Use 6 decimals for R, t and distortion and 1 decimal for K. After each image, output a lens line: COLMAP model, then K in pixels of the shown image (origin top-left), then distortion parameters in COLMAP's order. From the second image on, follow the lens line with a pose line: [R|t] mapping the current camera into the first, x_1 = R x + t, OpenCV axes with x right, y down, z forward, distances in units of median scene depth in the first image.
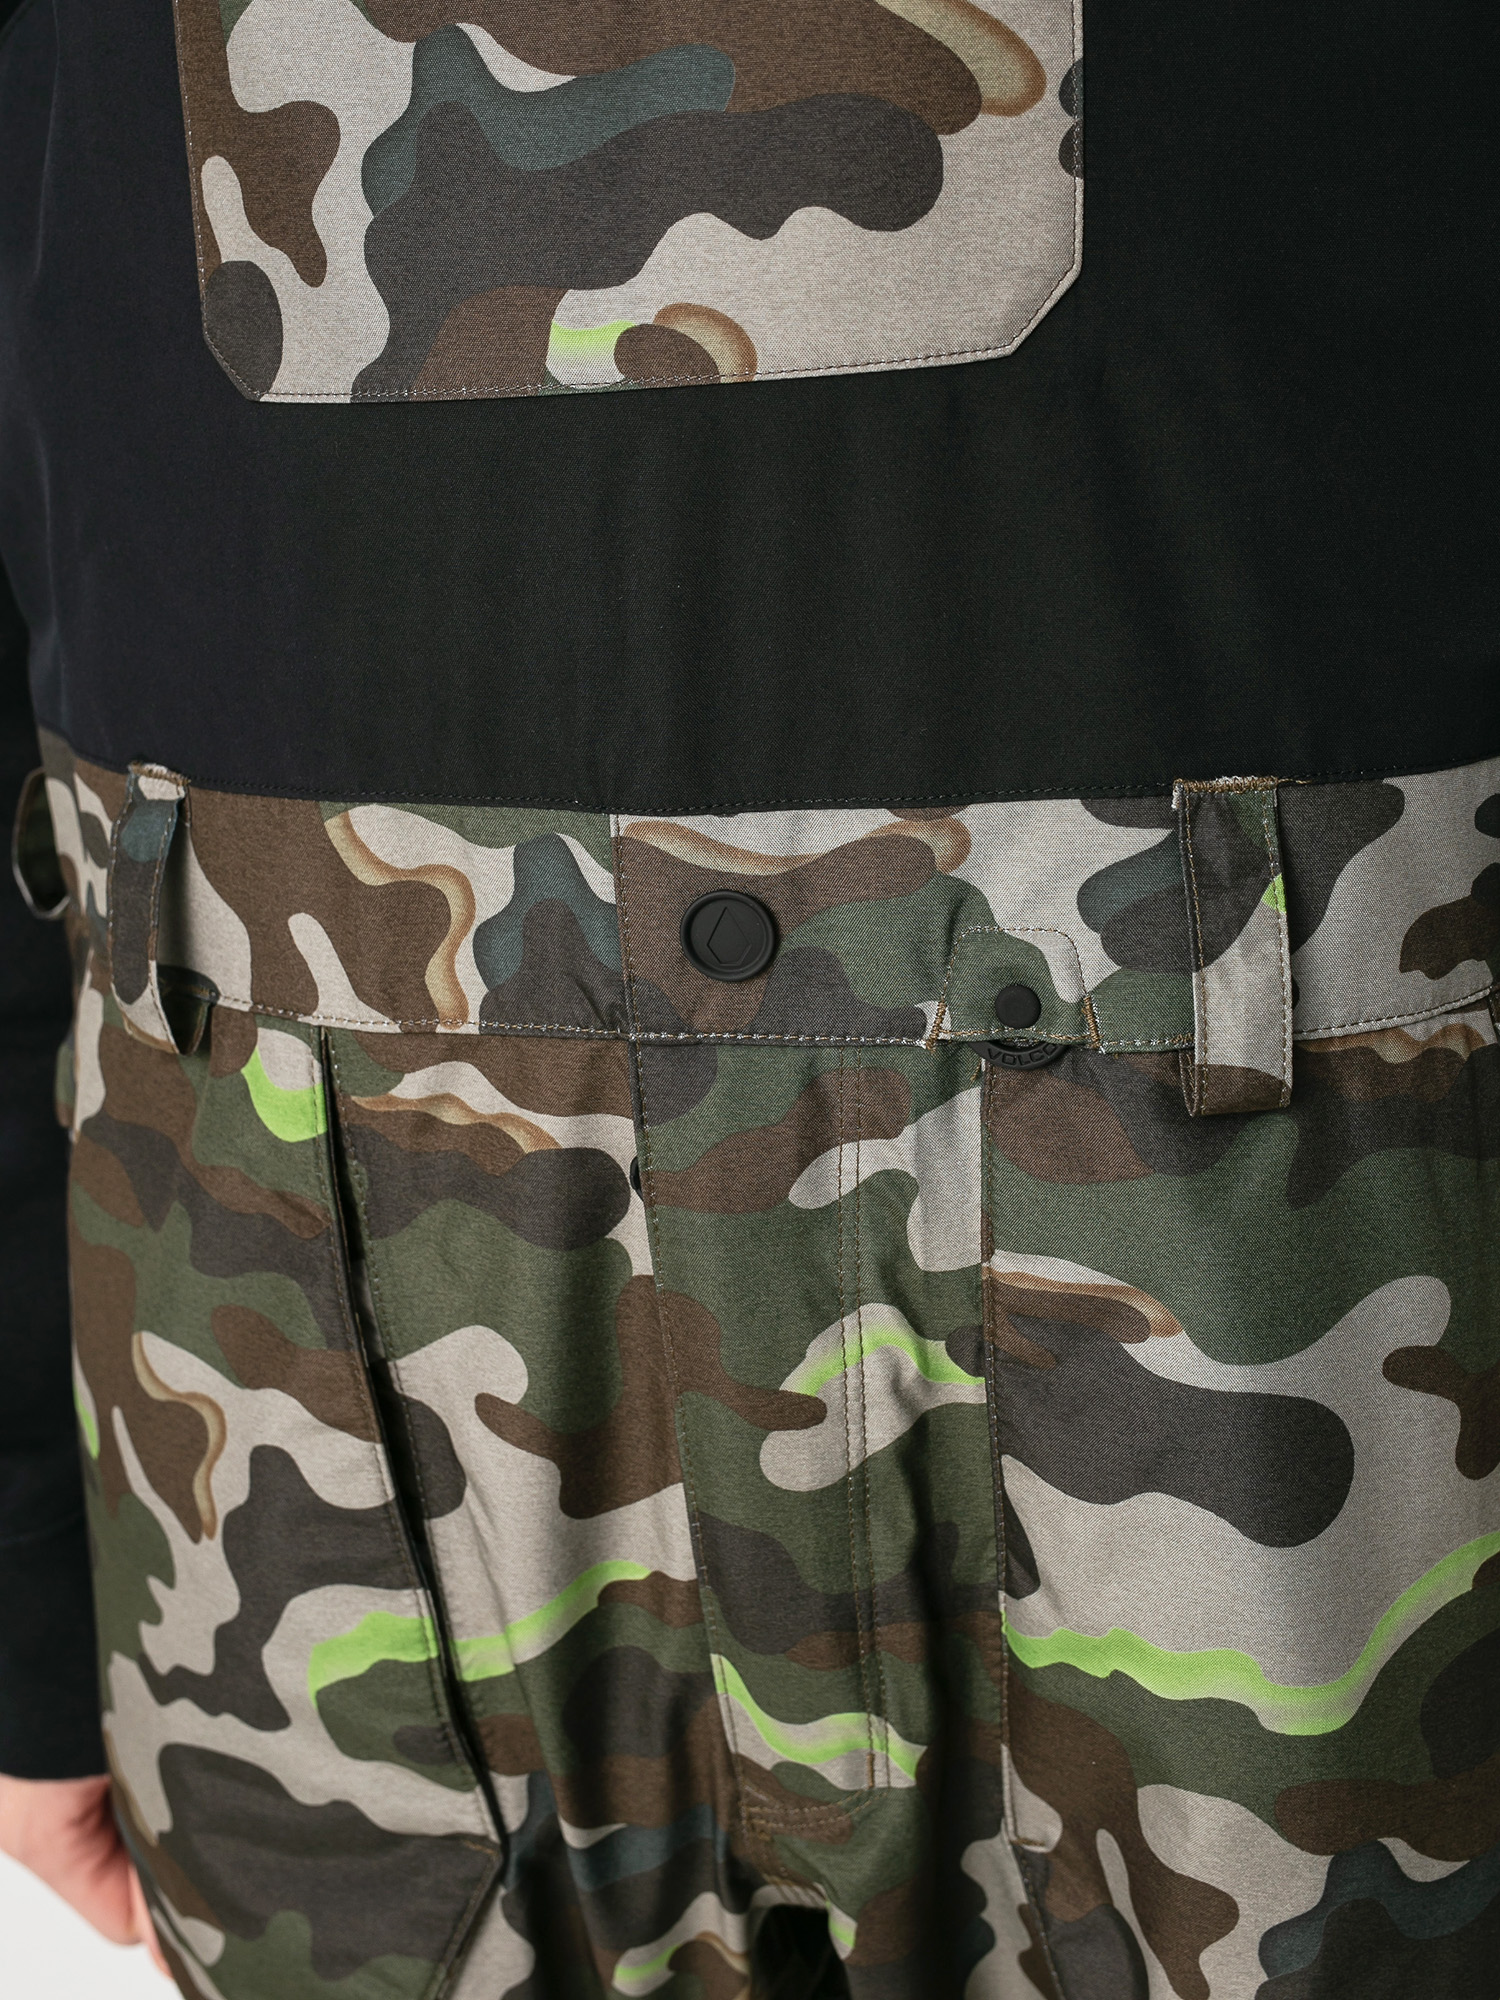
lens RADIAL K [[2812.7, 0, 750.0], [0, 2812.7, 1000.0], [0, 0, 1]] dist [0.132916, -0.049692]
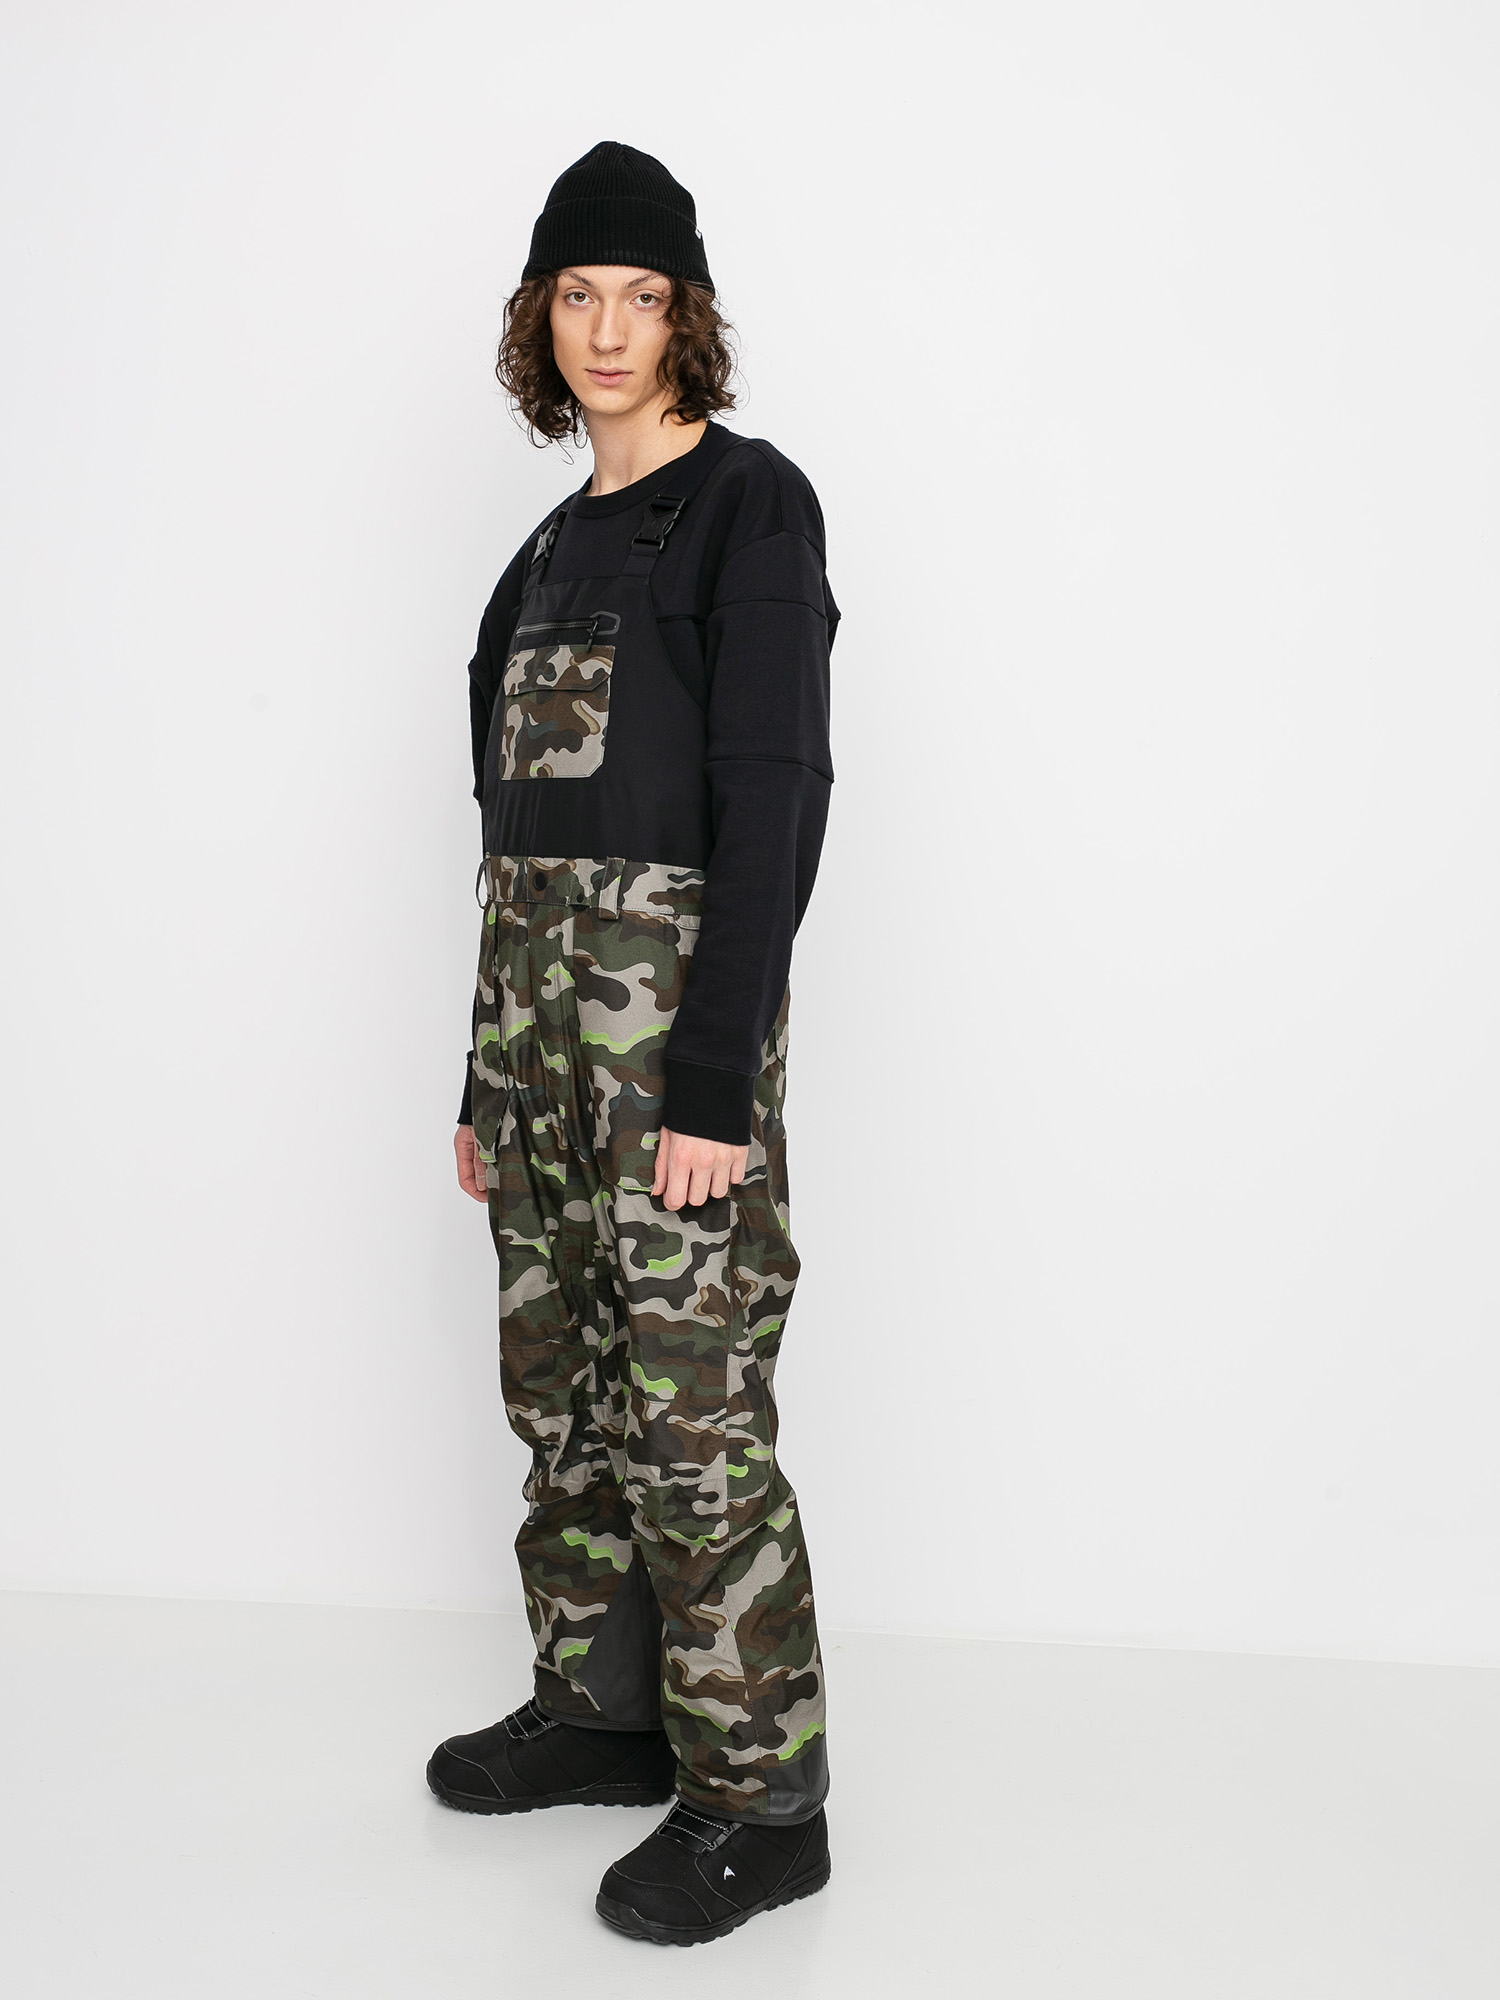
lens RADIAL K [[2812.7, 0, 750.0], [0, 2812.7, 1000.0], [0, 0, 1]] dist [0.132916, -0.049692]
pose [[0.842492, 0.114496, -0.526400, 2.978740], [-0.205880, 0.971410, -0.118217, 0.701531], [0.497815, 0.207973, 0.841978, -3.034904]]
